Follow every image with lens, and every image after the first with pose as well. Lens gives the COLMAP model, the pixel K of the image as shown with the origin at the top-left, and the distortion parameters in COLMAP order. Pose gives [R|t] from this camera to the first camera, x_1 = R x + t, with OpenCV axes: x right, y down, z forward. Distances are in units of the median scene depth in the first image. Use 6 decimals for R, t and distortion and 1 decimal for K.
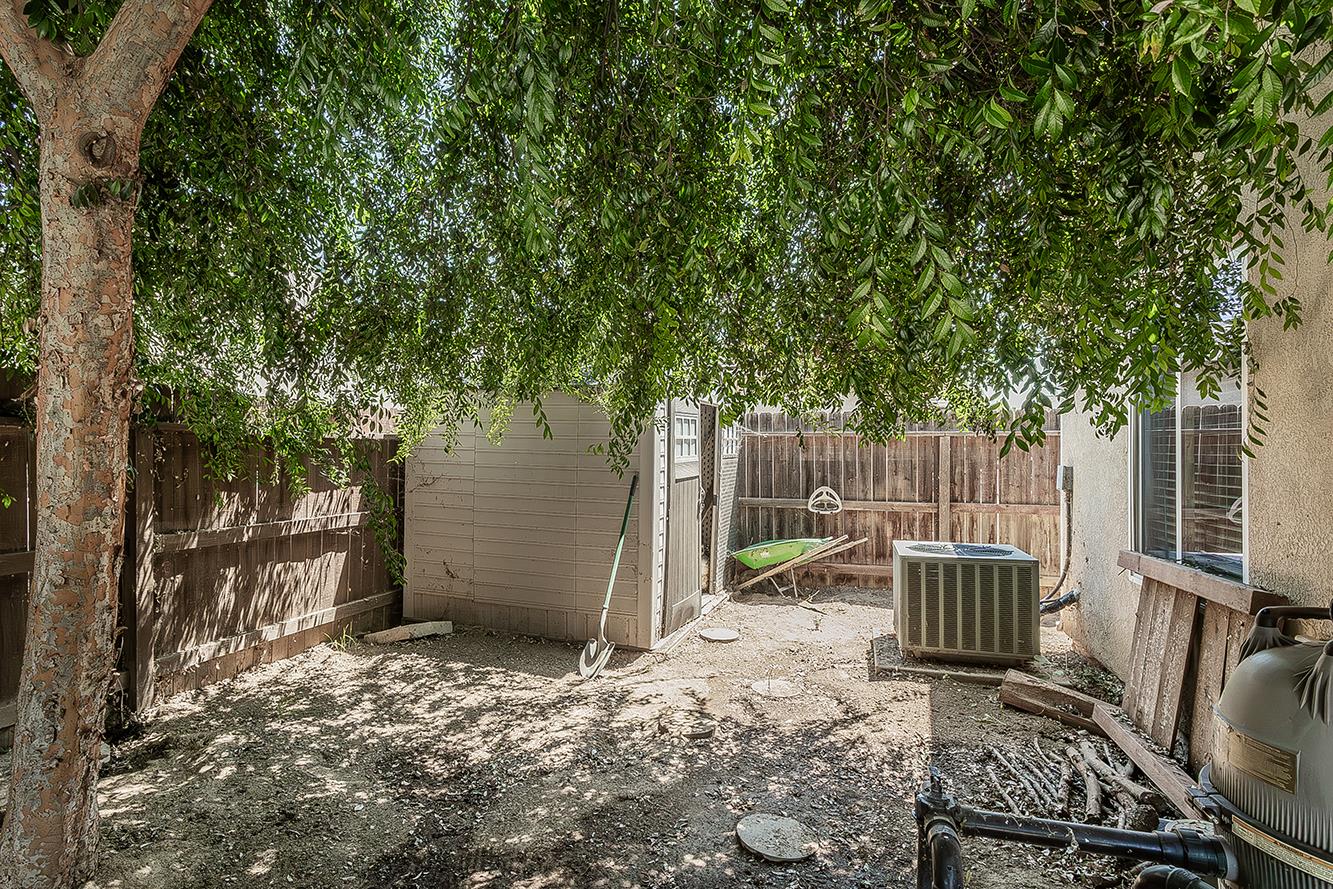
lens RADIAL K [[686.1, 0, 635.5], [0, 686.1, 452.5], [0, 0, 1]] dist [0.008900, 0.000334]
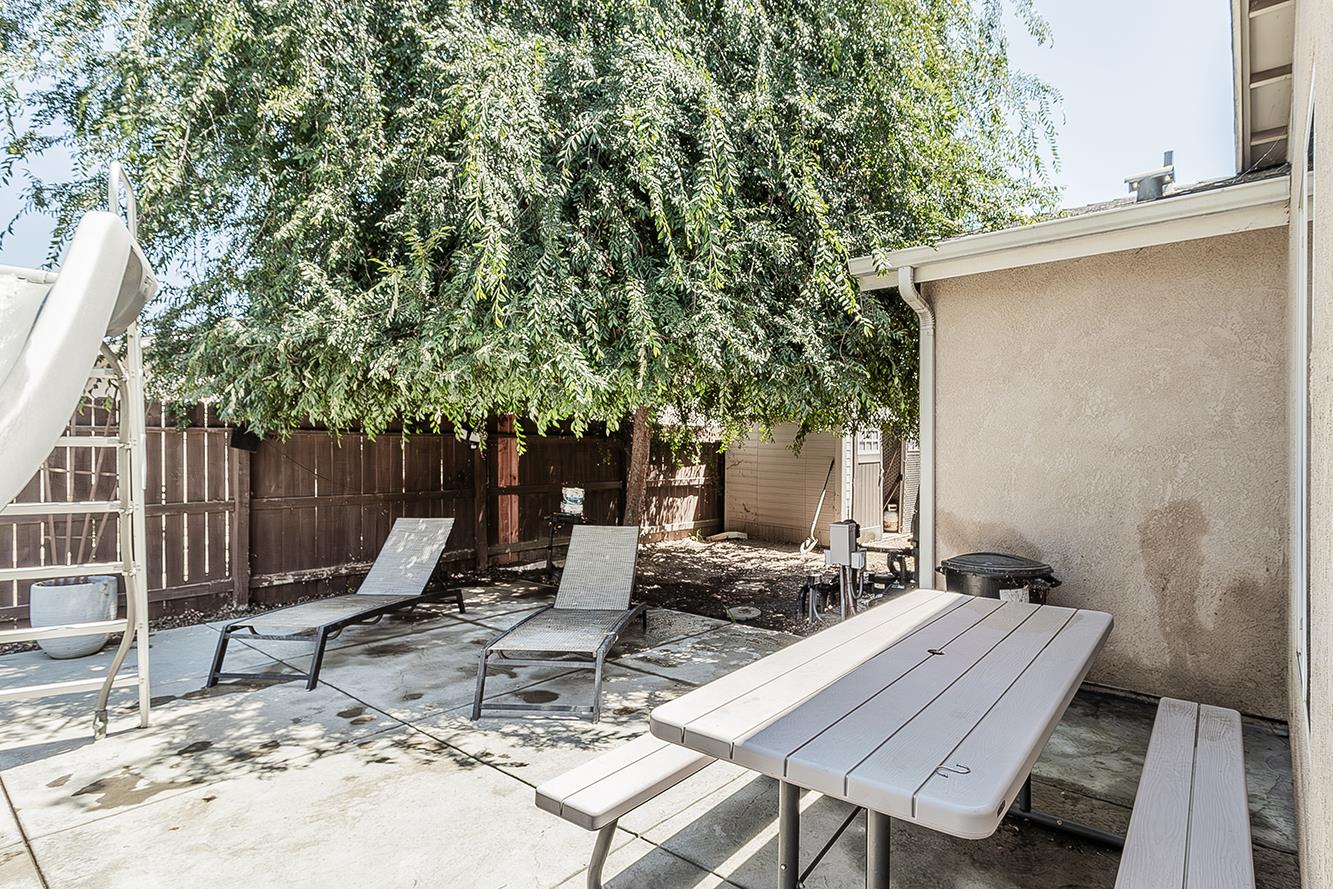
lens RADIAL K [[673.2, 0, 666.3], [0, 673.2, 449.7], [0, 0, 1]] dist [-0.000014, 0.000001]
pose [[0.907958, 0.001832, -0.419057, 0.370775], [-0.001655, 0.999998, 0.000785, 0.001998], [0.419058, -0.000020, 0.907960, -0.955288]]
